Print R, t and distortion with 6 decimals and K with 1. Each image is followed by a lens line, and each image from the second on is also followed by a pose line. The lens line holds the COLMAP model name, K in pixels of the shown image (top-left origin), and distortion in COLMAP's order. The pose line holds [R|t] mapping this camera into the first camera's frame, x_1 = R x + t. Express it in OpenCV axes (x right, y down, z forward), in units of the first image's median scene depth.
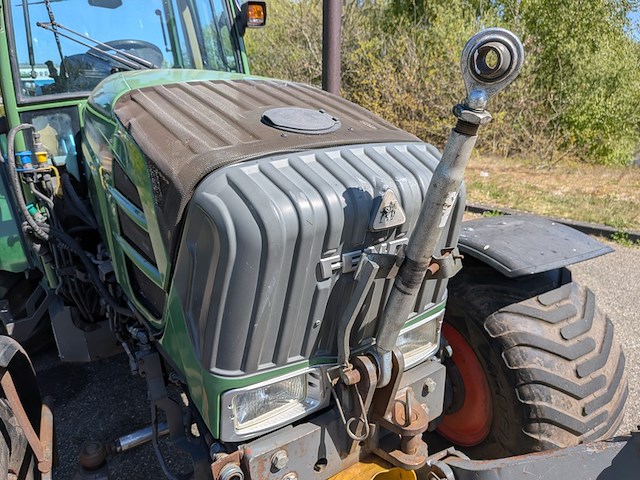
lens RADIAL K [[474.5, 0, 326.9], [0, 474.5, 235.3], [0, 0, 1]] dist [-0.006541, -0.006530]
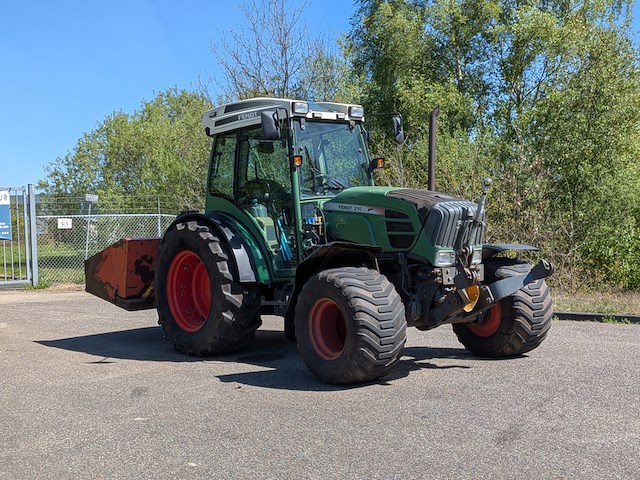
lens RADIAL K [[901.5, 0, 320.0], [0, 901.5, 240.0], [0, 0, 1]] dist [0.114542, -0.020573]
pose [[0.992773, -0.004327, 0.119930, -2.097410], [0.038647, 0.957639, -0.285366, 2.344258], [-0.113615, 0.287939, 0.950885, -6.321429]]
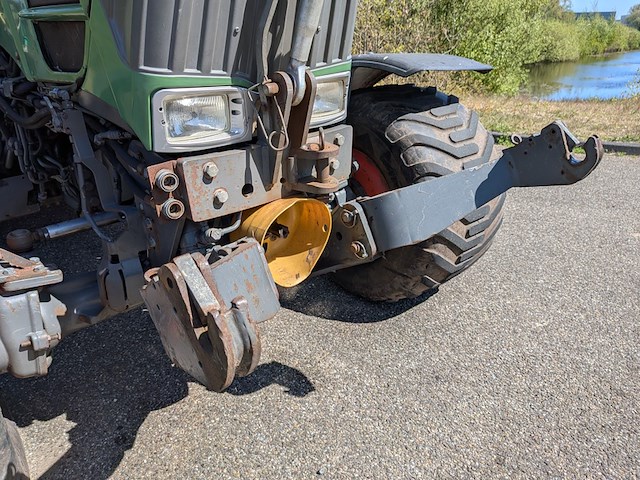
lens RADIAL K [[461.9, 0, 313.5], [0, 461.9, 239.7], [0, 0, 1]] dist [0.098628, -0.165450]
pose [[0.985227, -0.061265, 0.159918, -0.042977], [0.043799, 0.992905, 0.110549, 0.493813], [-0.165556, -0.101912, 0.980921, -0.125292]]
